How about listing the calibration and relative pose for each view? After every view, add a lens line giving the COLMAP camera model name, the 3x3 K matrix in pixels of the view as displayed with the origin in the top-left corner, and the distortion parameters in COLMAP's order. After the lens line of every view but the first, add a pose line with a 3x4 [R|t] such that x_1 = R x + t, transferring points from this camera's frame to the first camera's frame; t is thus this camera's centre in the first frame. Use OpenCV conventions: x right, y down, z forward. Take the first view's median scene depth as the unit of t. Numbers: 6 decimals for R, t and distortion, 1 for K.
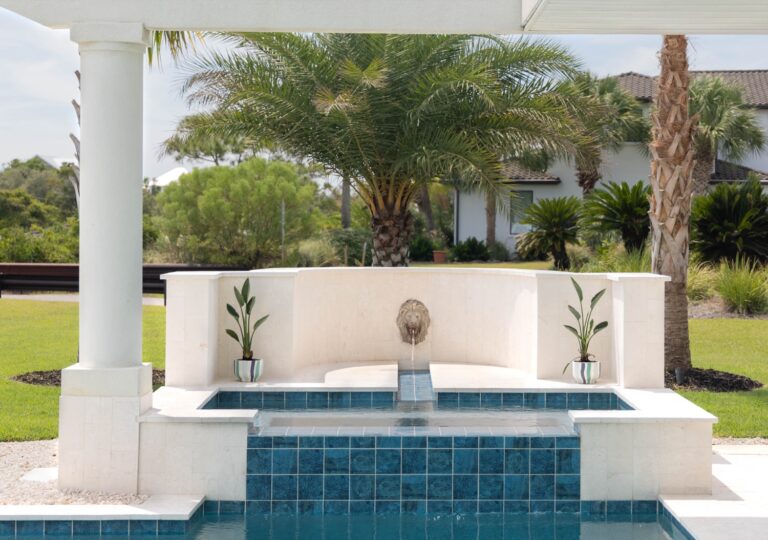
lens RADIAL K [[1657.5, 0, 468.5], [0, 1657.5, 206.0], [0, 0, 1]] dist [-0.015818, 0.031996]
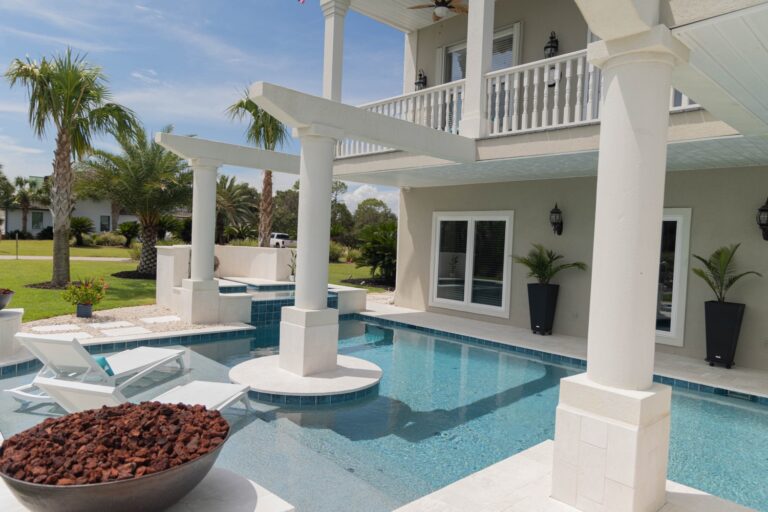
lens RADIAL K [[518.8, 0, 384.0], [0, 518.8, 256.0], [0, 0, 1]] dist [0.018871, 0.000617]
pose [[0.758260, 0.003012, 0.651945, -0.467636], [-0.041801, 0.998156, 0.044006, 0.002199], [-0.650611, -0.060620, 0.756988, 0.098383]]
